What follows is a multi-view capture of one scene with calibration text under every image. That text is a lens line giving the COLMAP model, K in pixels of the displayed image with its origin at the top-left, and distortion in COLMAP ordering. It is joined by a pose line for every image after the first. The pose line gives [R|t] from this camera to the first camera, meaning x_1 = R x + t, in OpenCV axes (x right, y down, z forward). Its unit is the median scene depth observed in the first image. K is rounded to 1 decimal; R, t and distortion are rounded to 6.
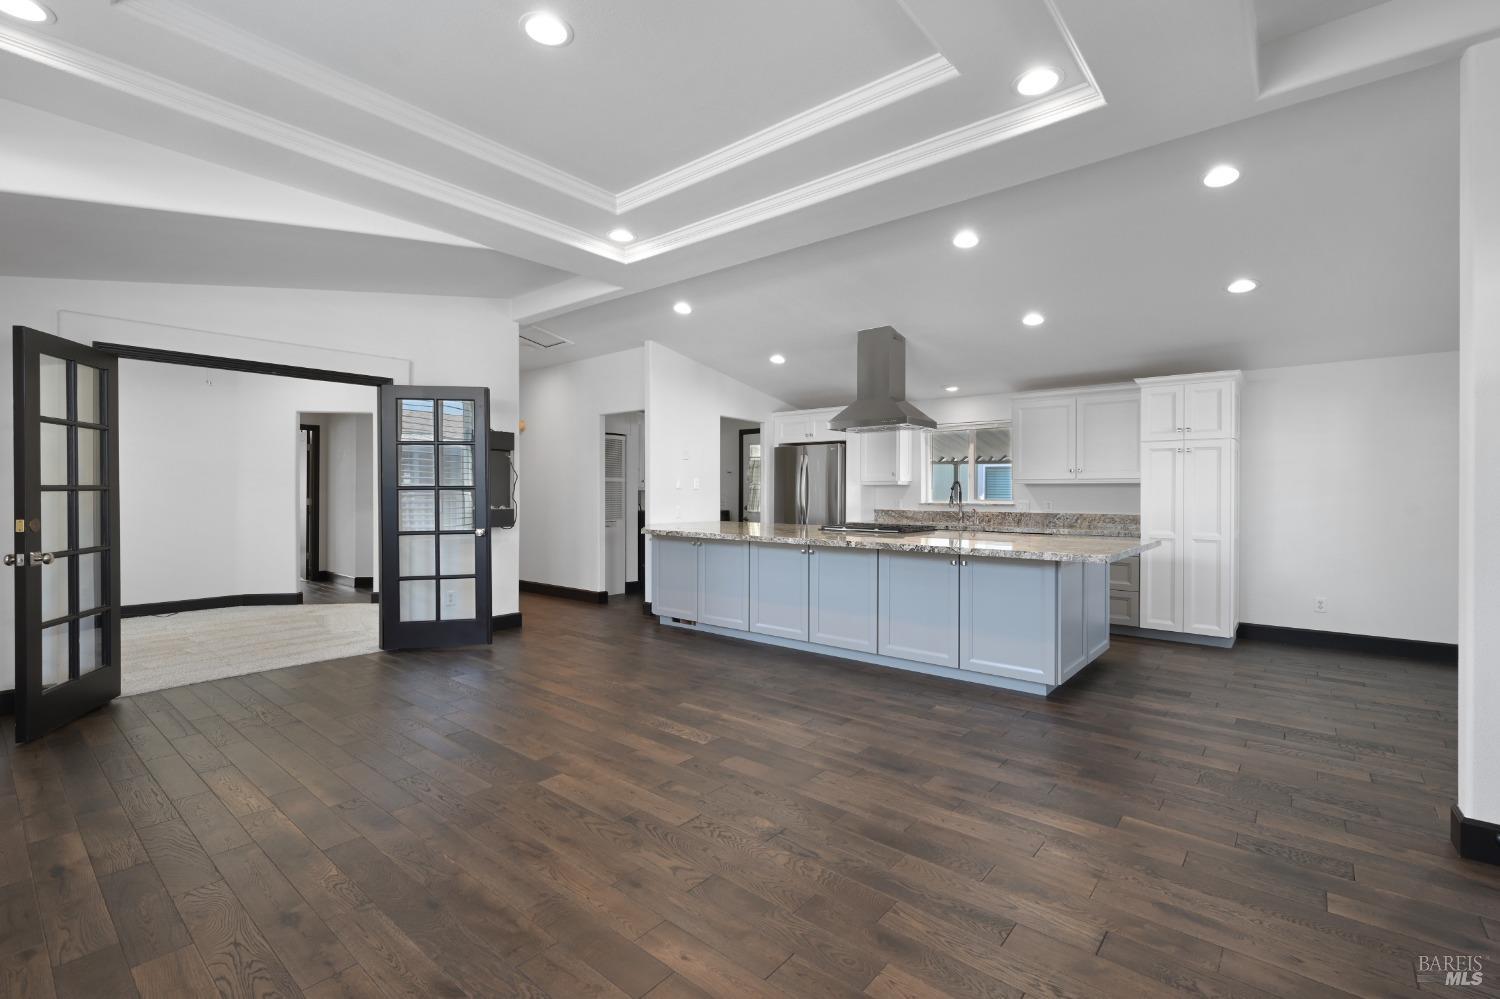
lens RADIAL K [[654.1, 0, 798.4], [0, 654.1, 499.4], [0, 0, 1]] dist [0.002002, 0.000142]
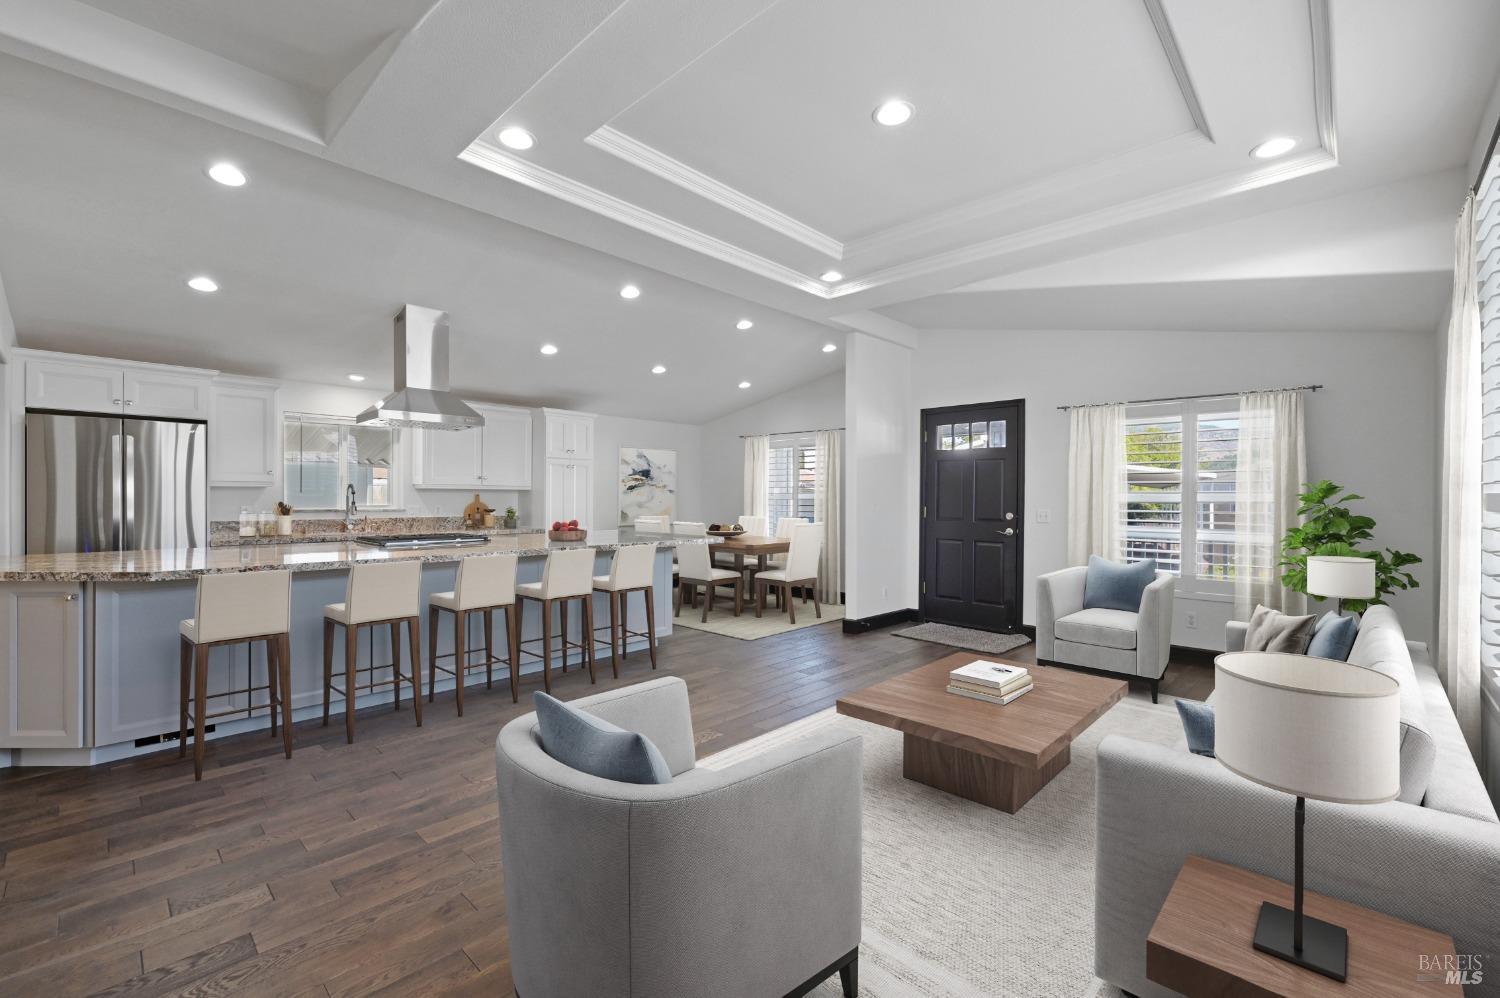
lens RADIAL K [[630.6, 0, 737.9], [0, 630.6, 492.5], [0, 0, 1]] dist [-0.000603, 0.000044]
pose [[0.117197, 0.007691, 0.993079, -0.697479], [0.010146, 0.999909, -0.008942, -0.005315], [-0.993057, 0.011124, 0.117108, 0.516587]]
